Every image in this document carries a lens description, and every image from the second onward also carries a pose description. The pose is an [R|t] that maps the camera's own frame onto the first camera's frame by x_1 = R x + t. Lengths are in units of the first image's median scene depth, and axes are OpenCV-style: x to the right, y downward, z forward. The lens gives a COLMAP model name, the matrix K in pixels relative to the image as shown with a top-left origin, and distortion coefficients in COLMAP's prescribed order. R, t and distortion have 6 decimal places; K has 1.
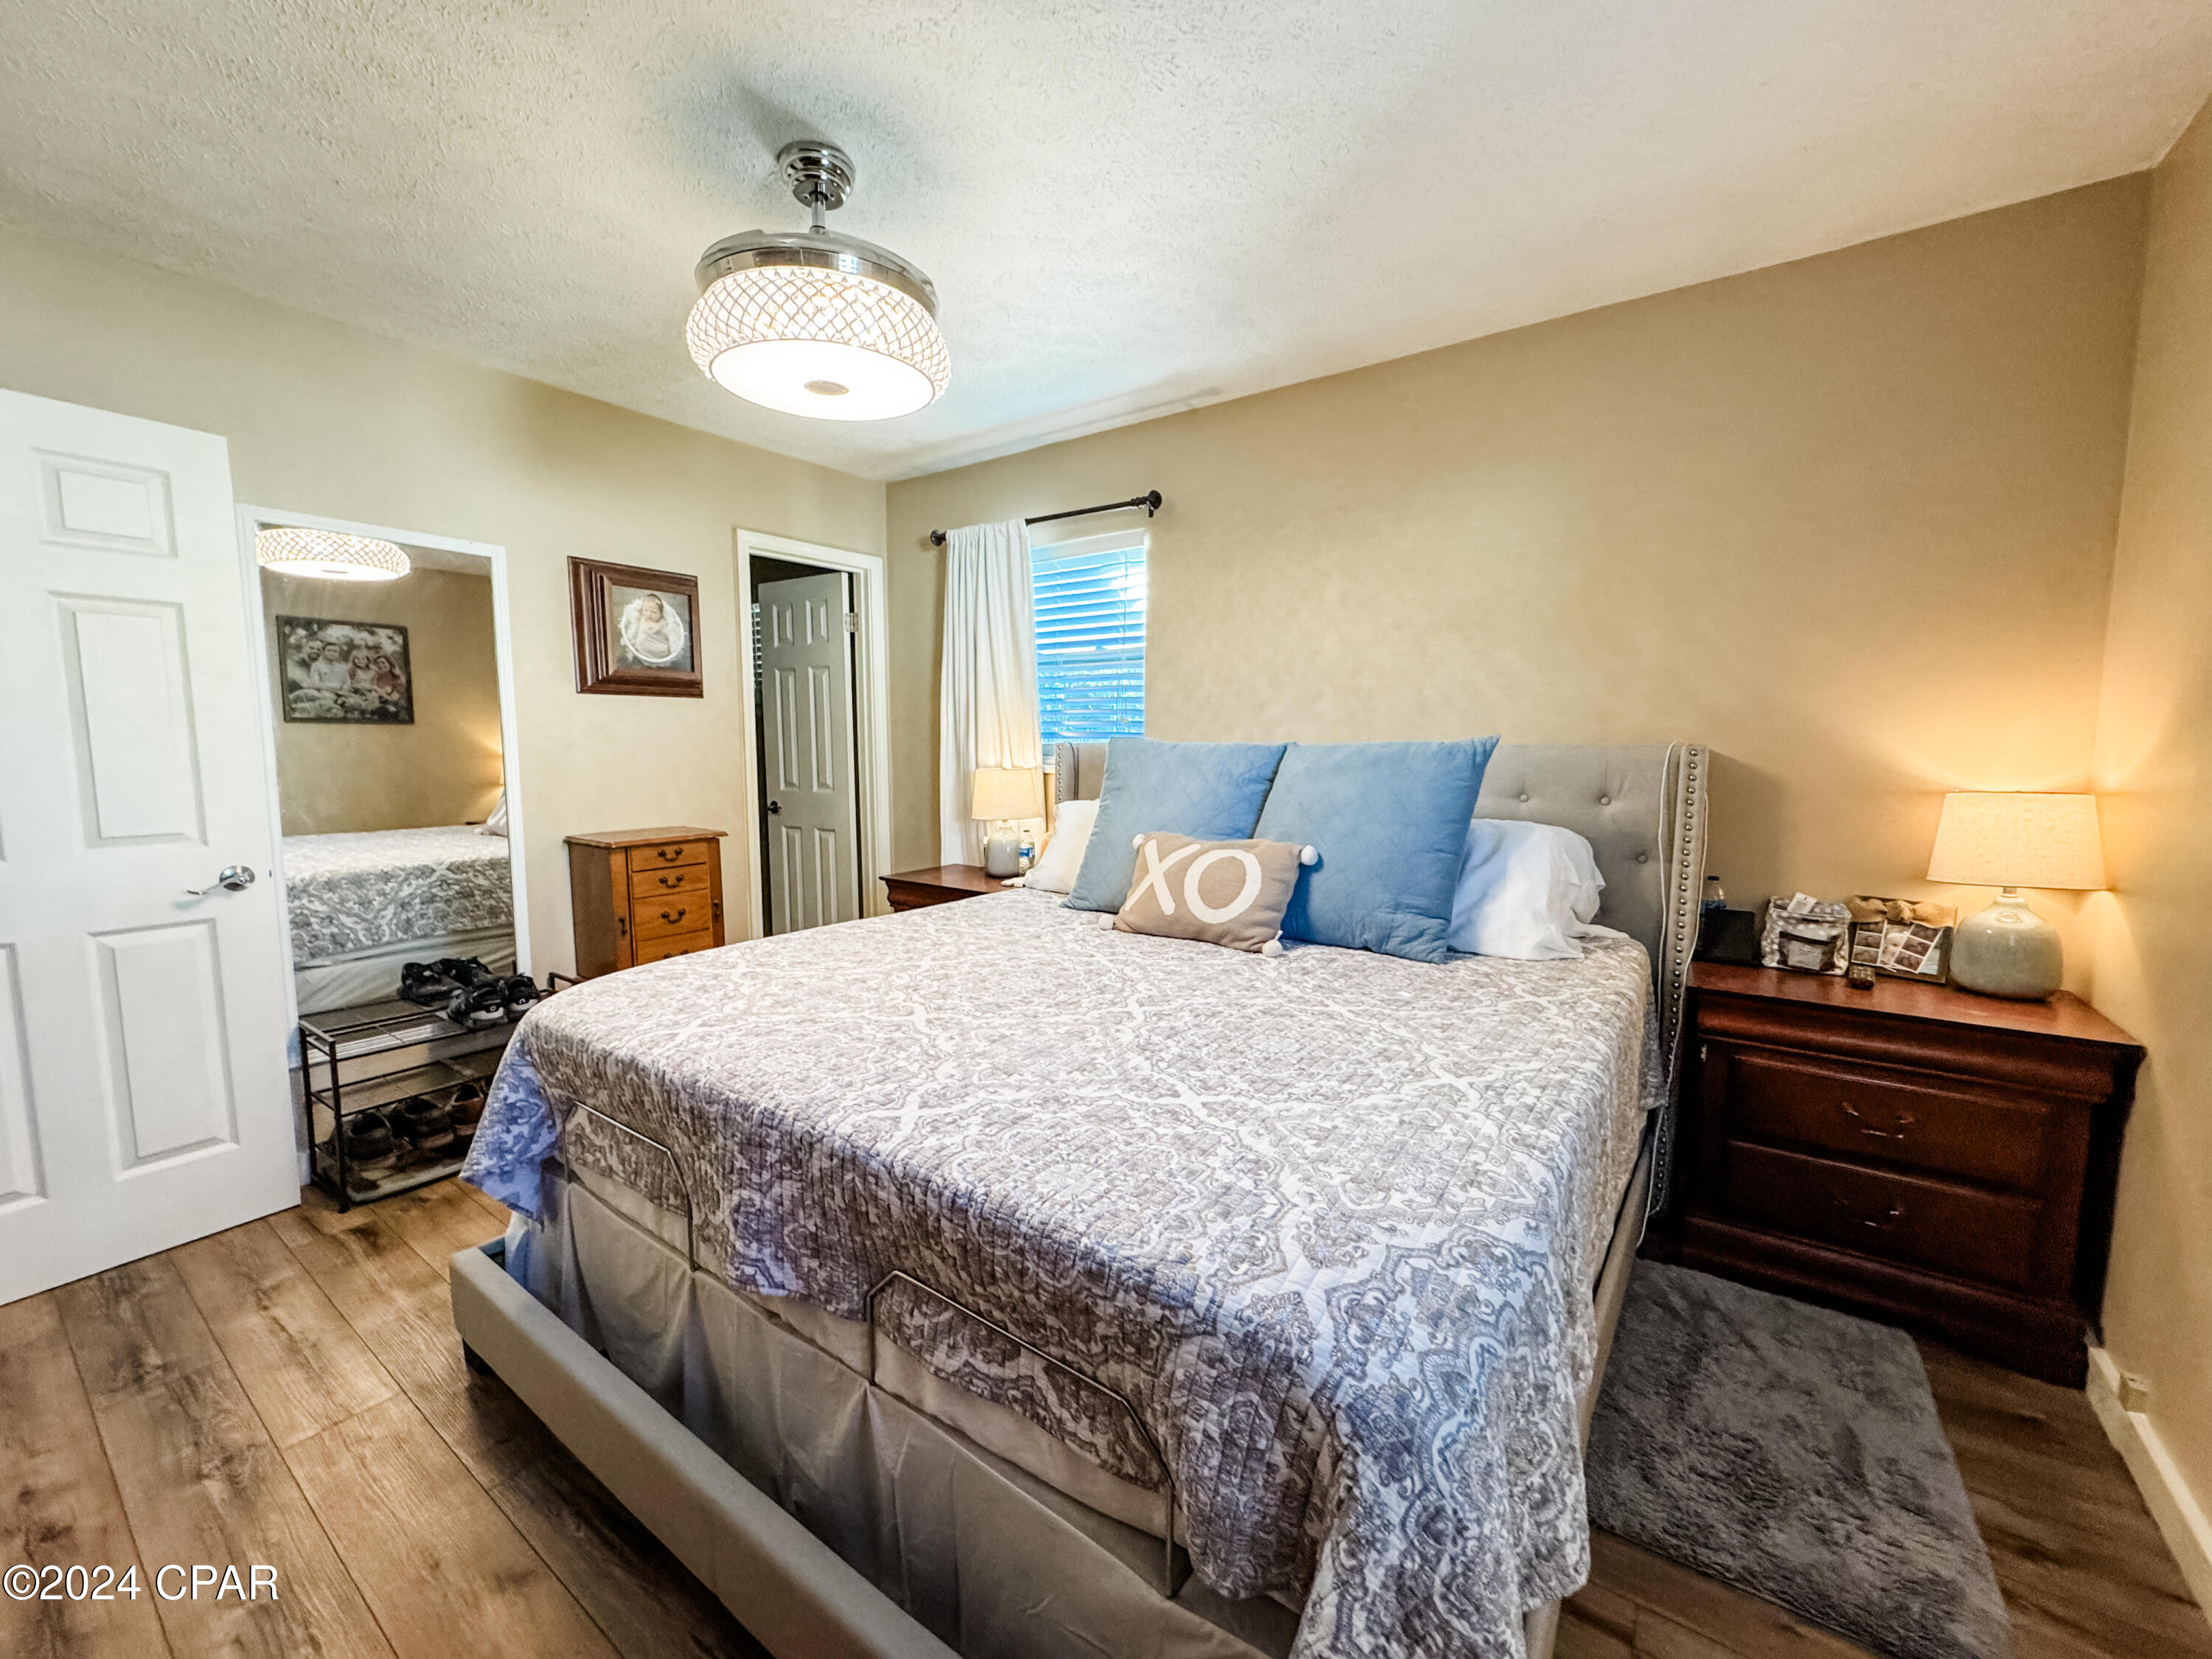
lens RADIAL K [[882.6, 0, 1106.0], [0, 882.6, 829.5], [0, 0, 1]] dist [-0.000730, -0.000288]
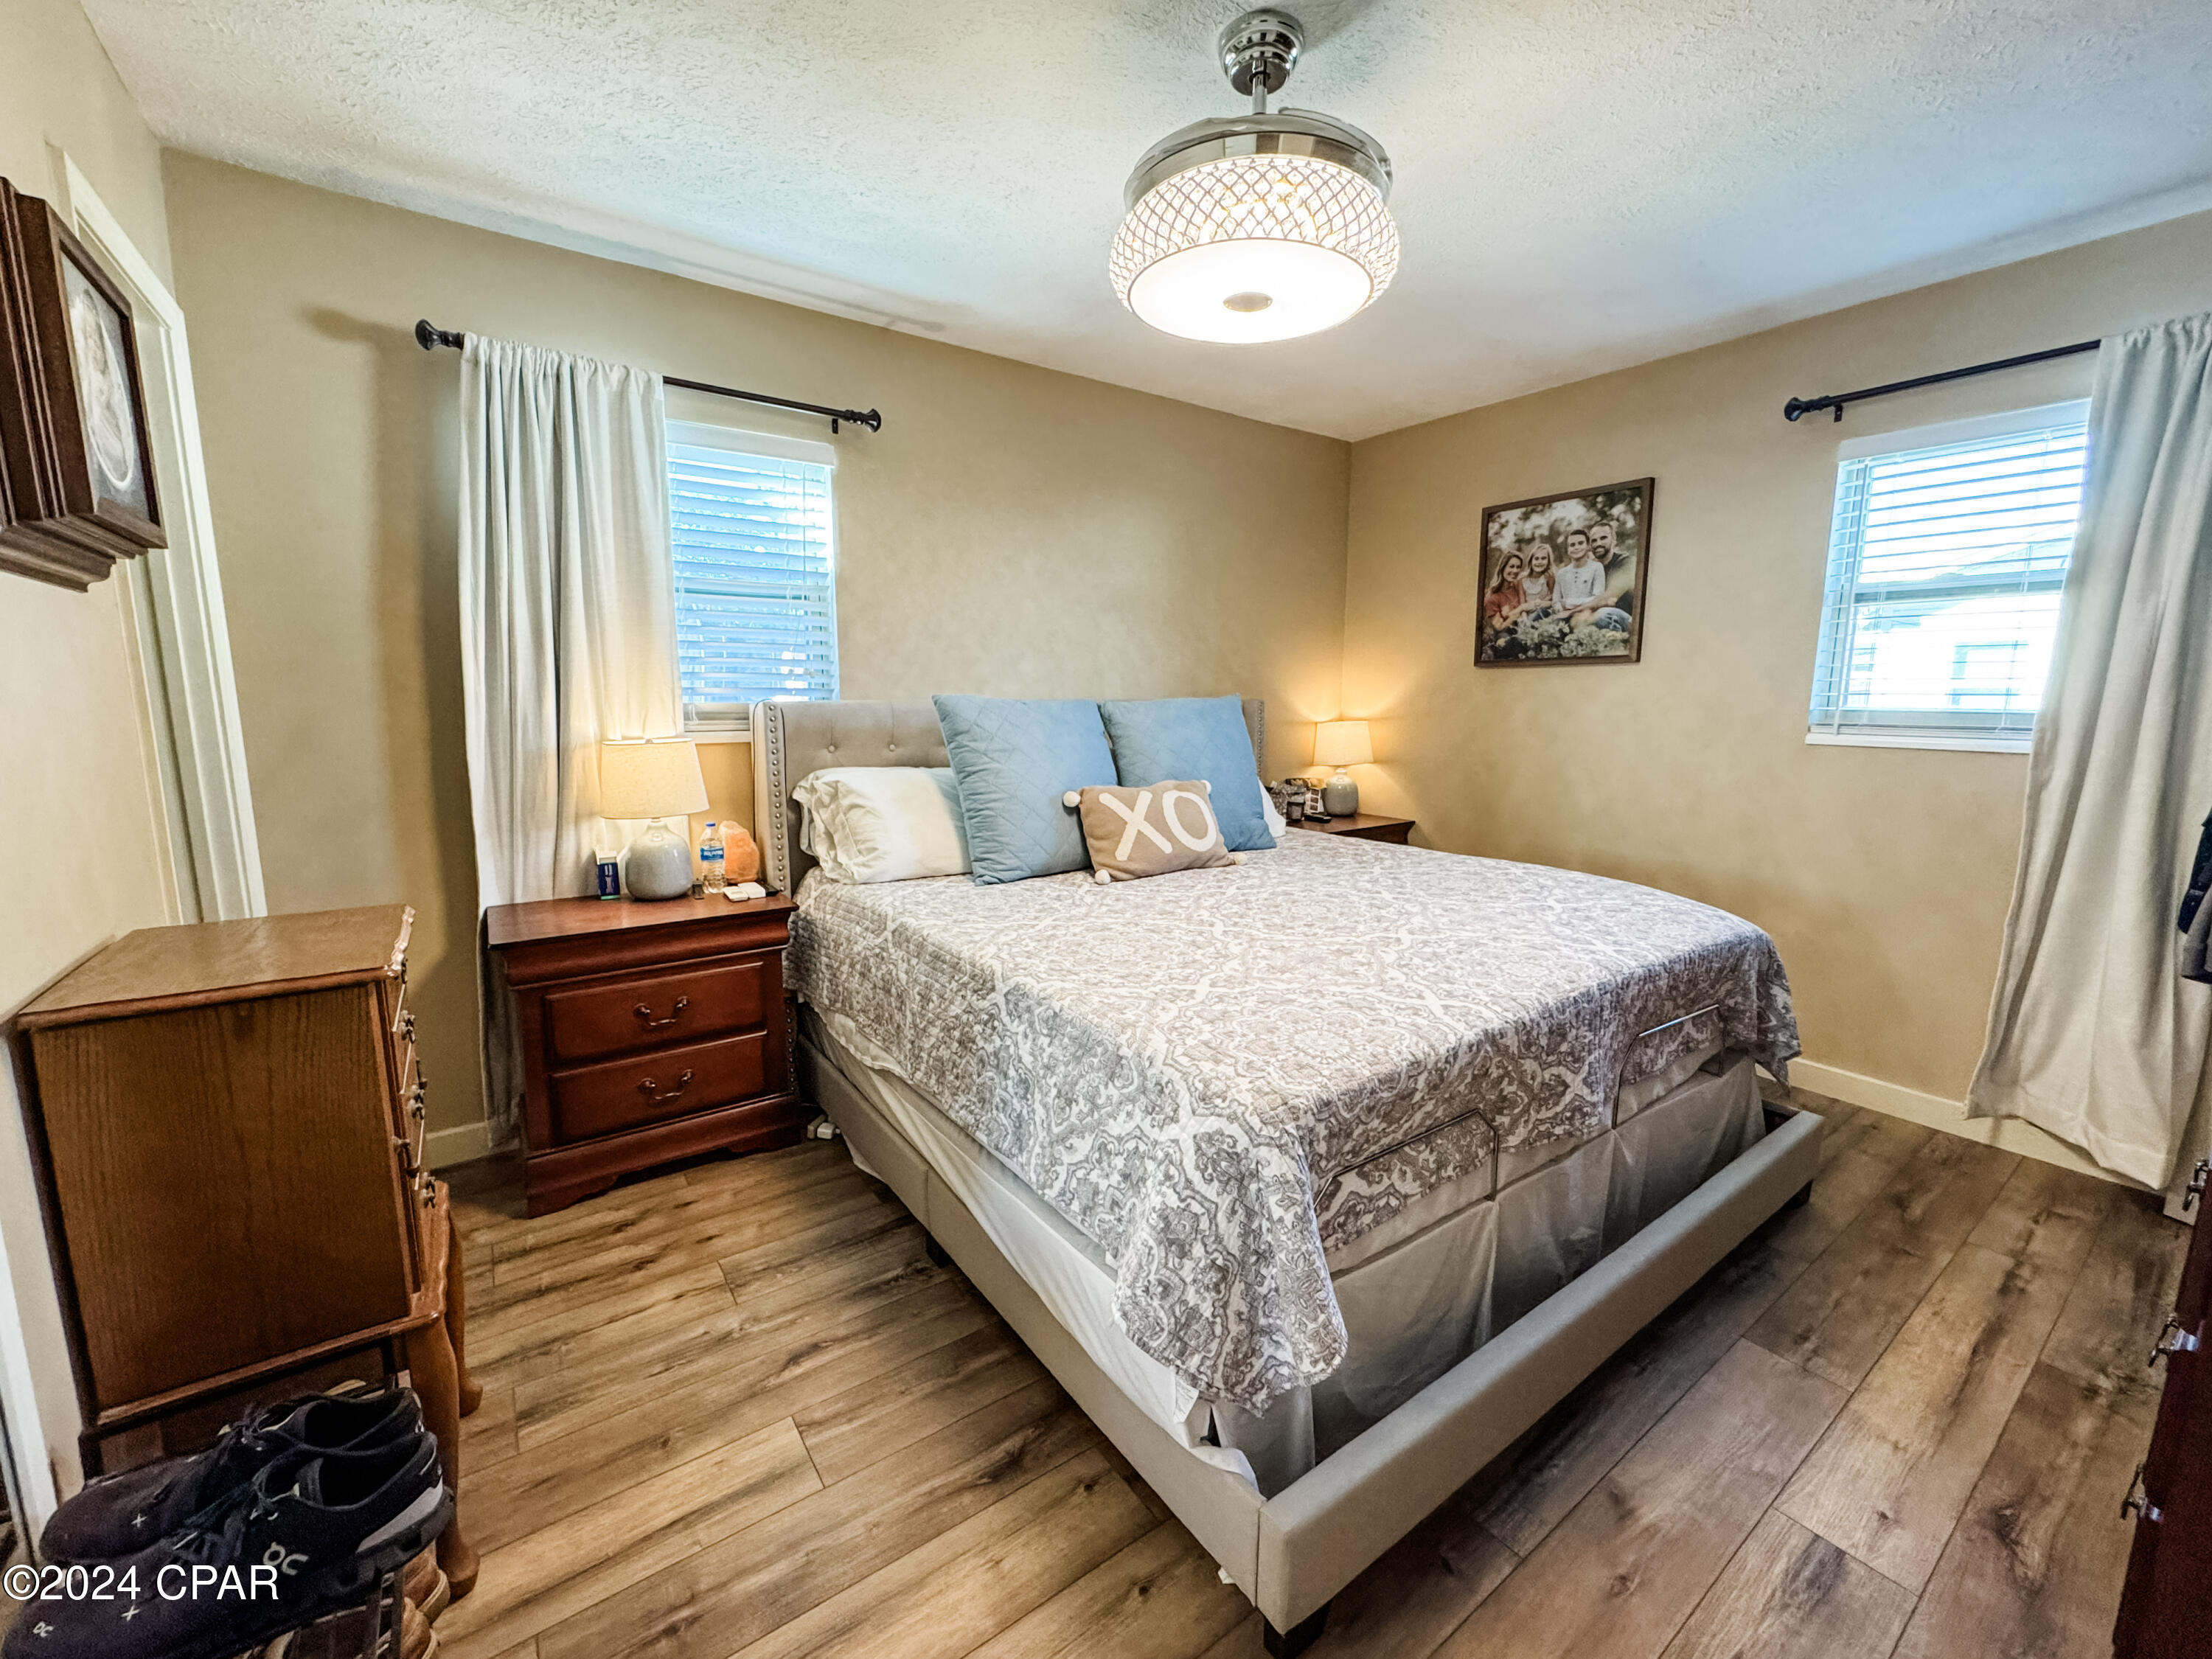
lens RADIAL K [[882.6, 0, 1106.0], [0, 882.6, 829.5], [0, 0, 1]] dist [-0.000730, -0.000288]
pose [[0.311556, -0.148502, 0.938552, -0.793203], [0.099189, 0.987399, 0.123304, -0.060915], [-0.945037, 0.054678, 0.322360, 0.547678]]
